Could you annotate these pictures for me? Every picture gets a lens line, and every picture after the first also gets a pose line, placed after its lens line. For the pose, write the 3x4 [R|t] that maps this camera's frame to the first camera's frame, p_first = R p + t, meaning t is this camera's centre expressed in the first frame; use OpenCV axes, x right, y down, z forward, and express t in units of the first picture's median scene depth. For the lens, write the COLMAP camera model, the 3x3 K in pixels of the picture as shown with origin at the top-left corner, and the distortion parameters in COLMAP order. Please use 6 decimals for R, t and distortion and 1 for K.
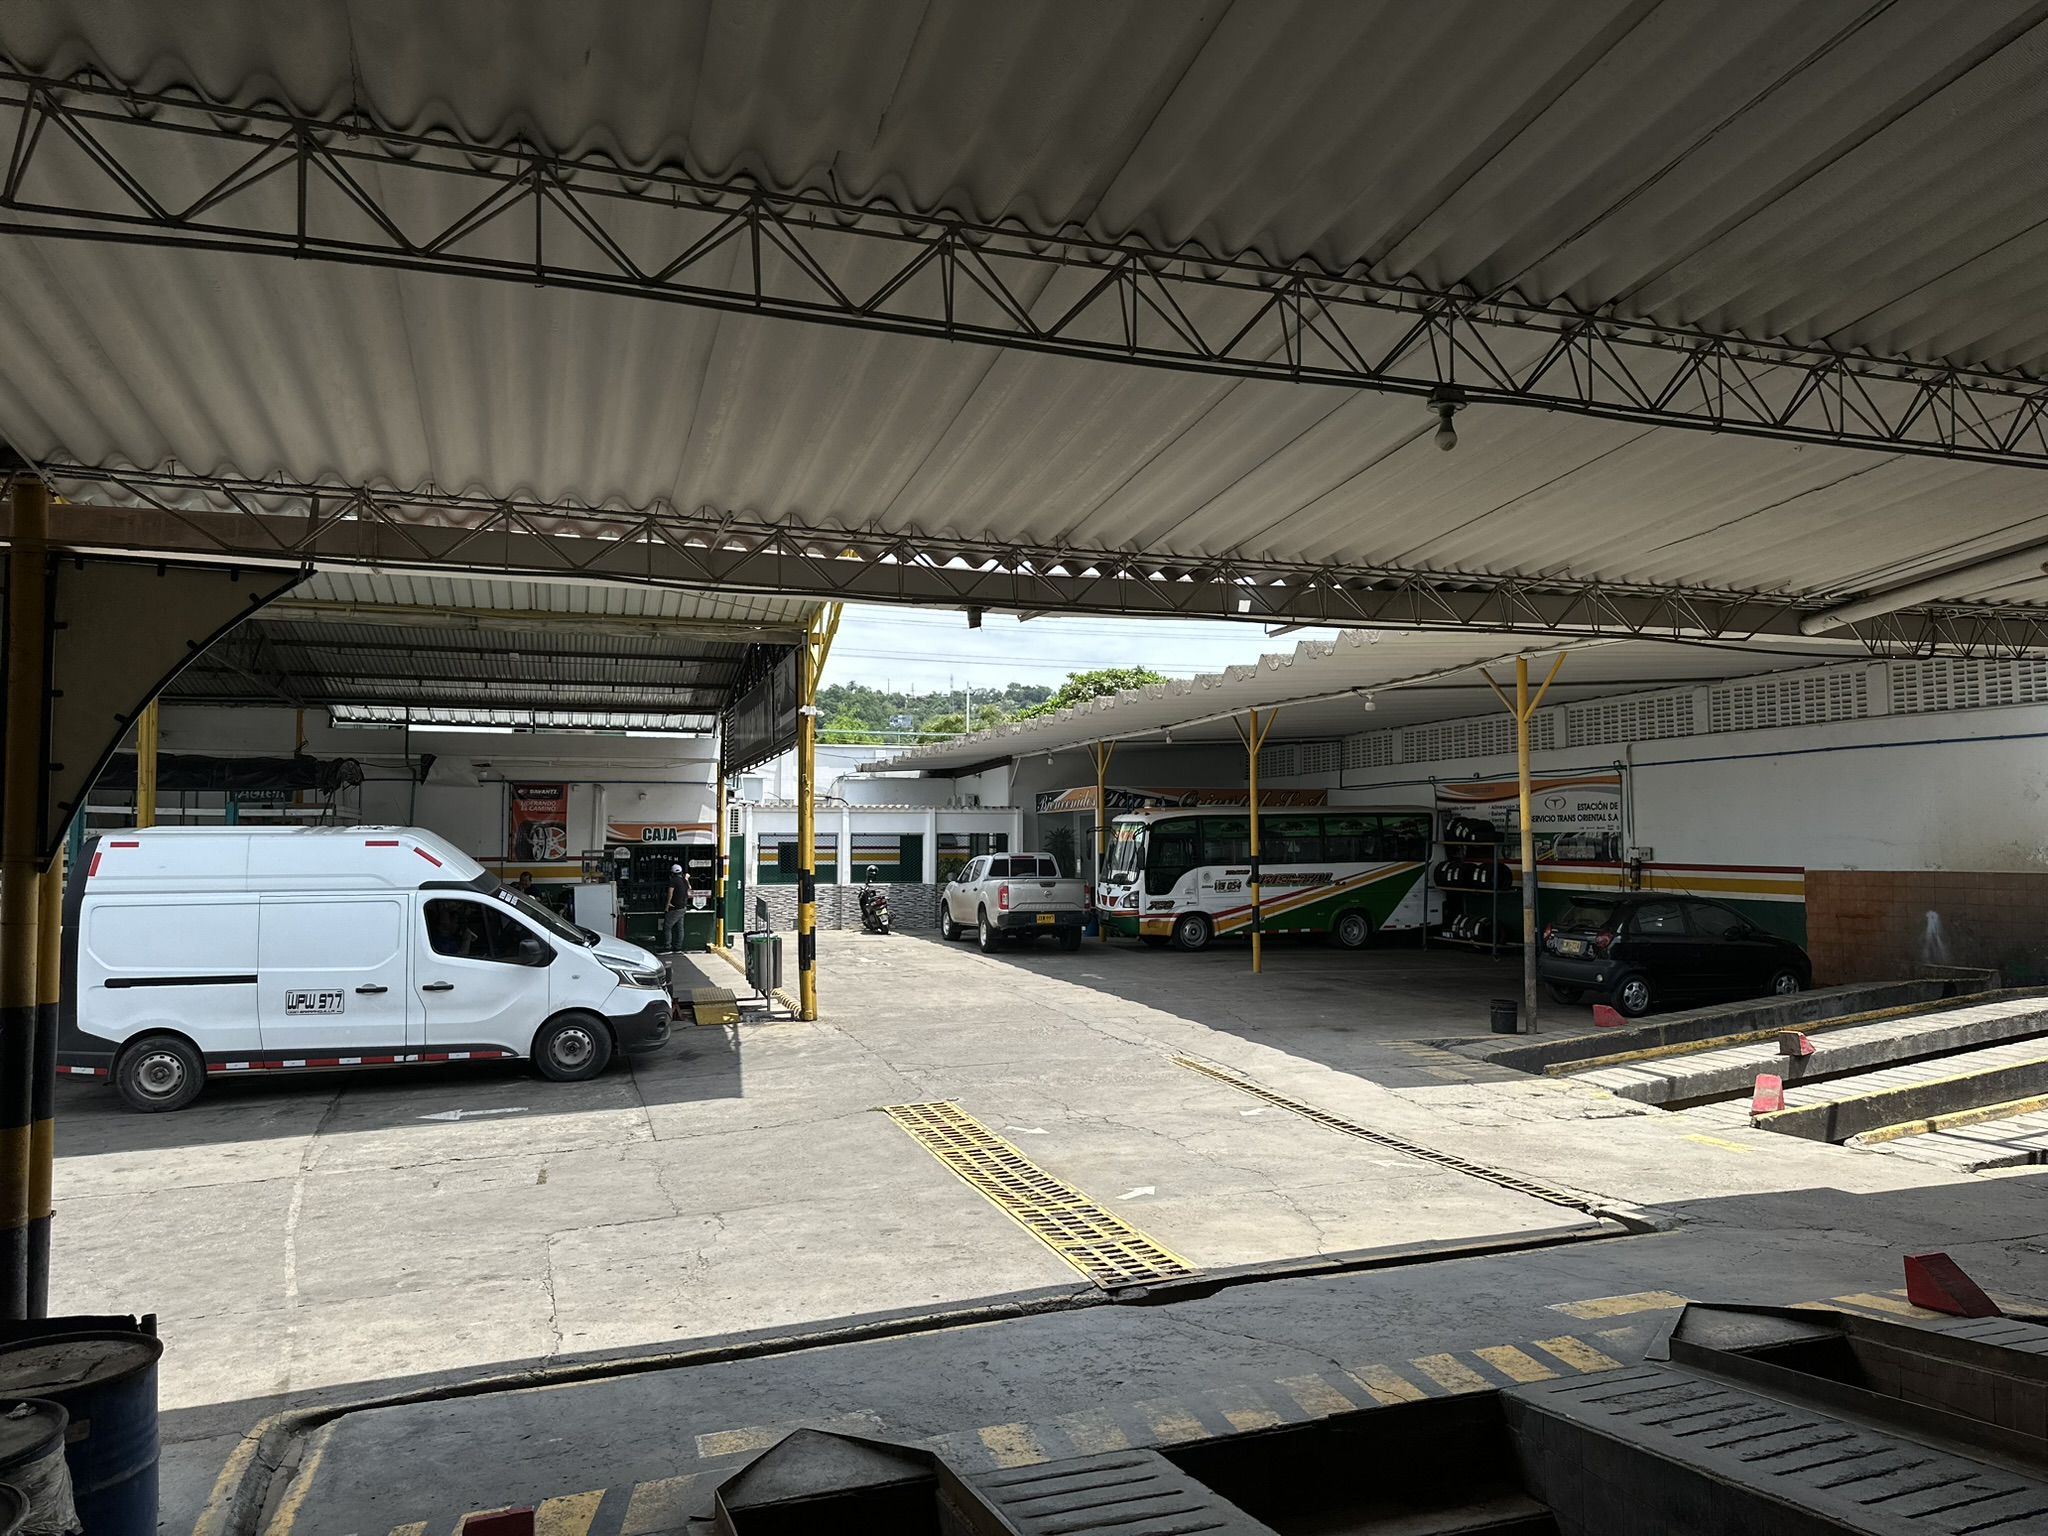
lens RADIAL K [[1405.6, 0, 1077.5], [0, 1405.6, 766.3], [0, 0, 1]] dist [0.001455, 0.000388]
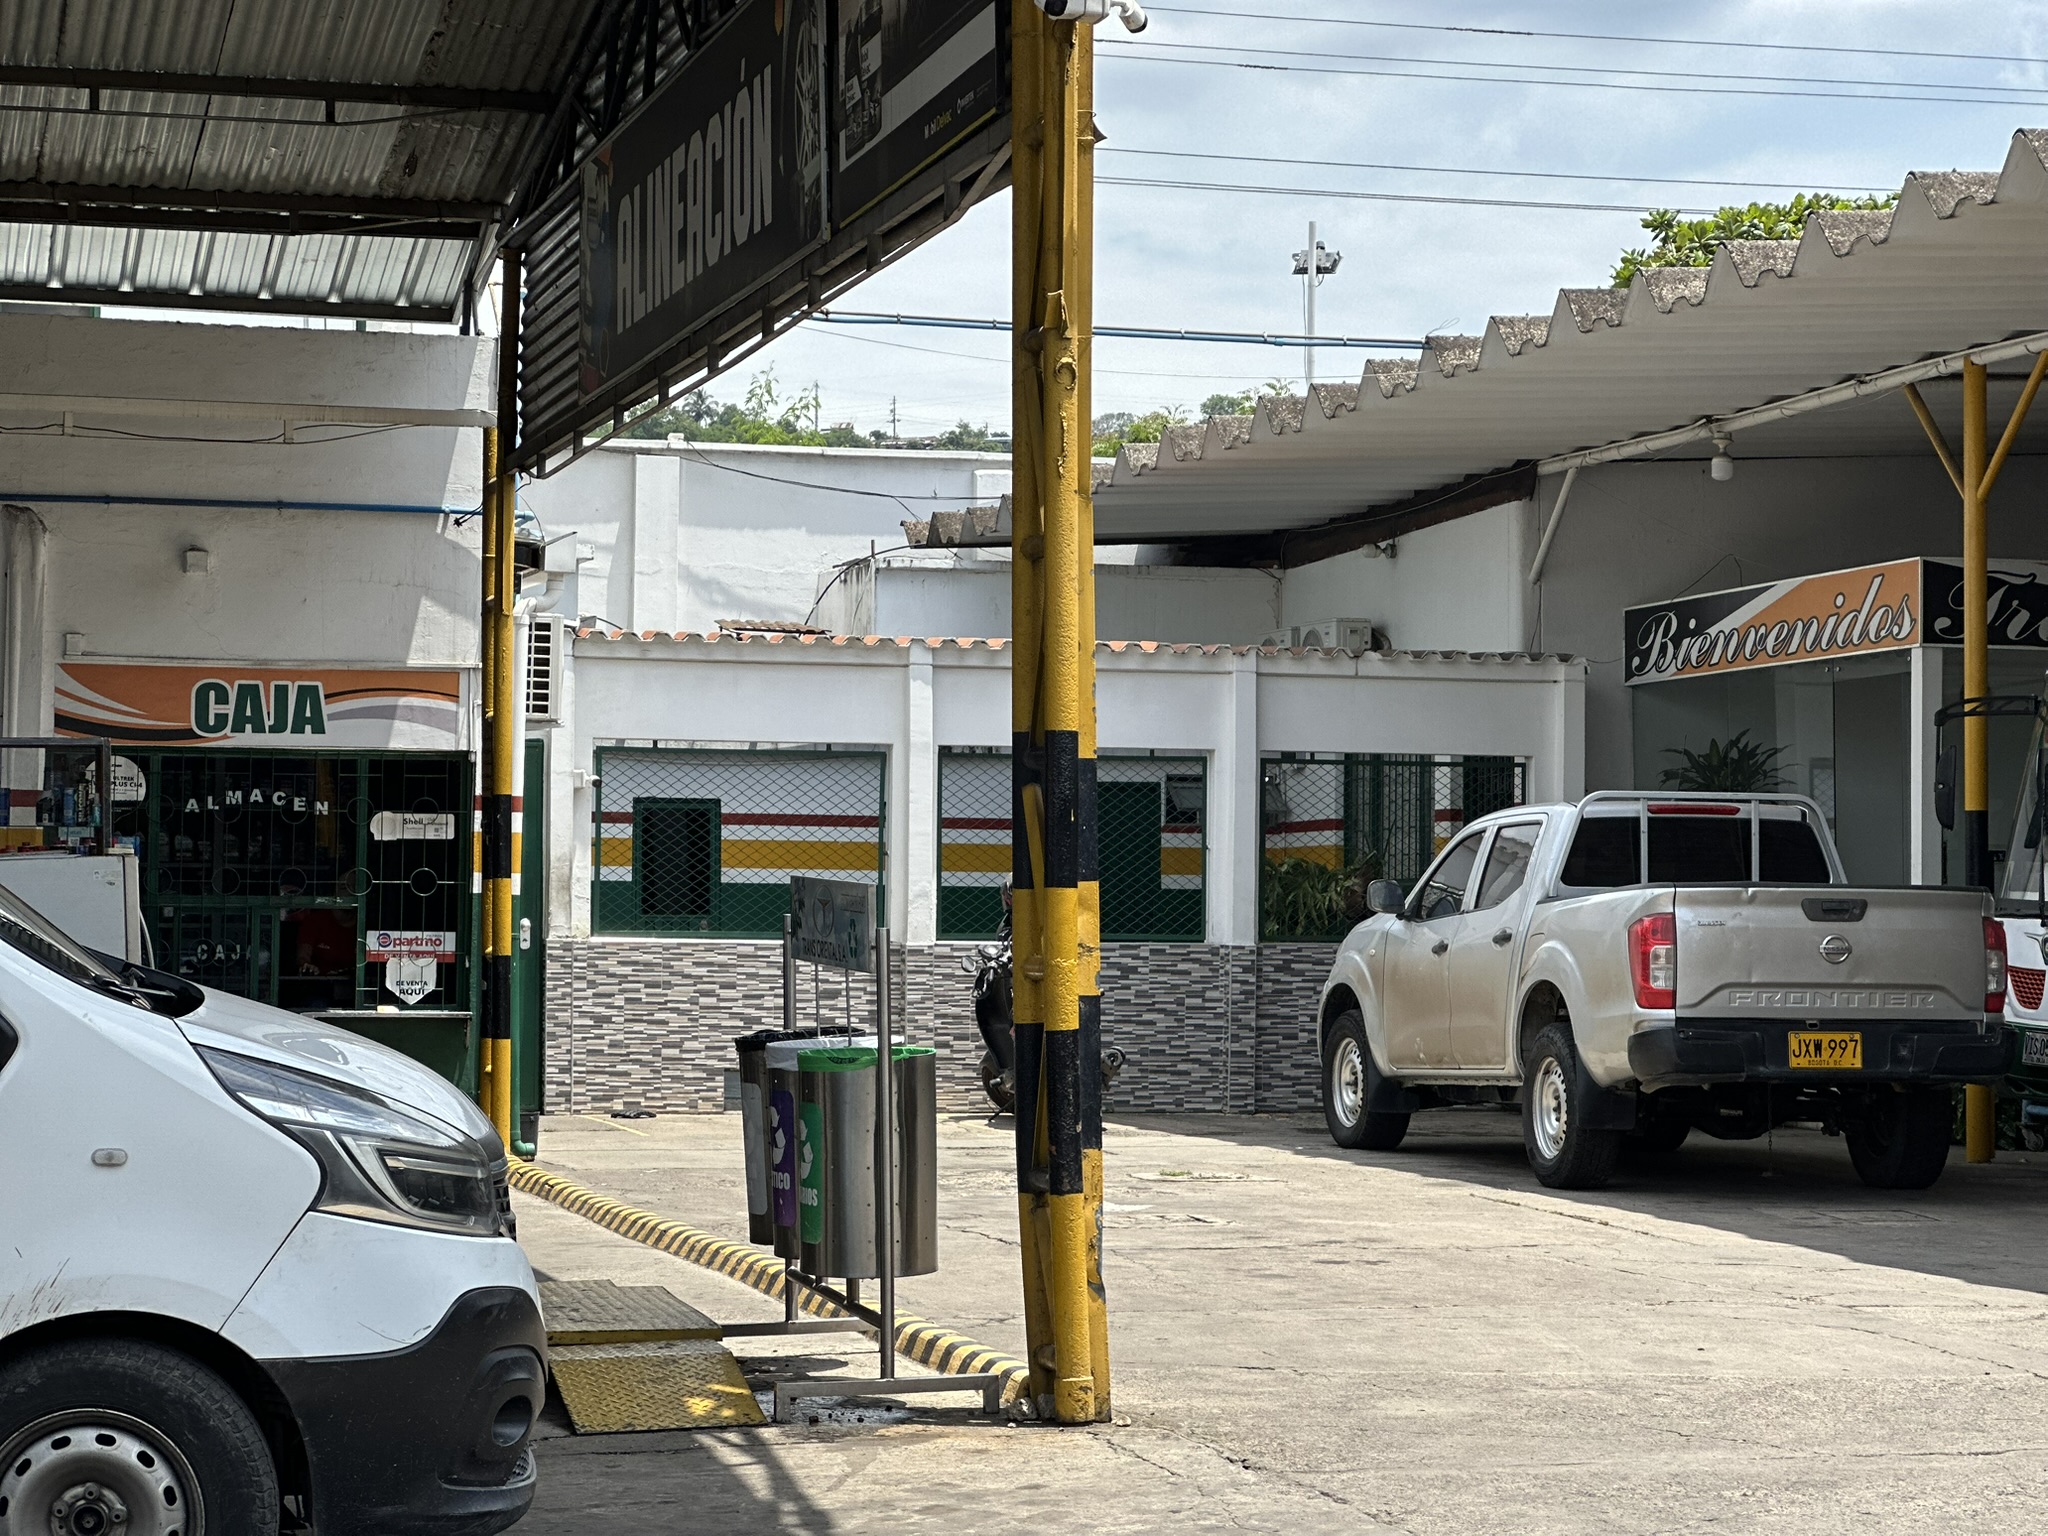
lens RADIAL K [[4533.0, 0, 1024.0], [0, 4533.0, 768.0], [0, 0, 1]] dist [0.058774, 0.572600]
pose [[0.996506, 0.006525, -0.083261, -0.090929], [-0.004891, 0.999792, 0.019814, 0.042143], [0.083373, -0.019337, 0.996331, 0.193373]]
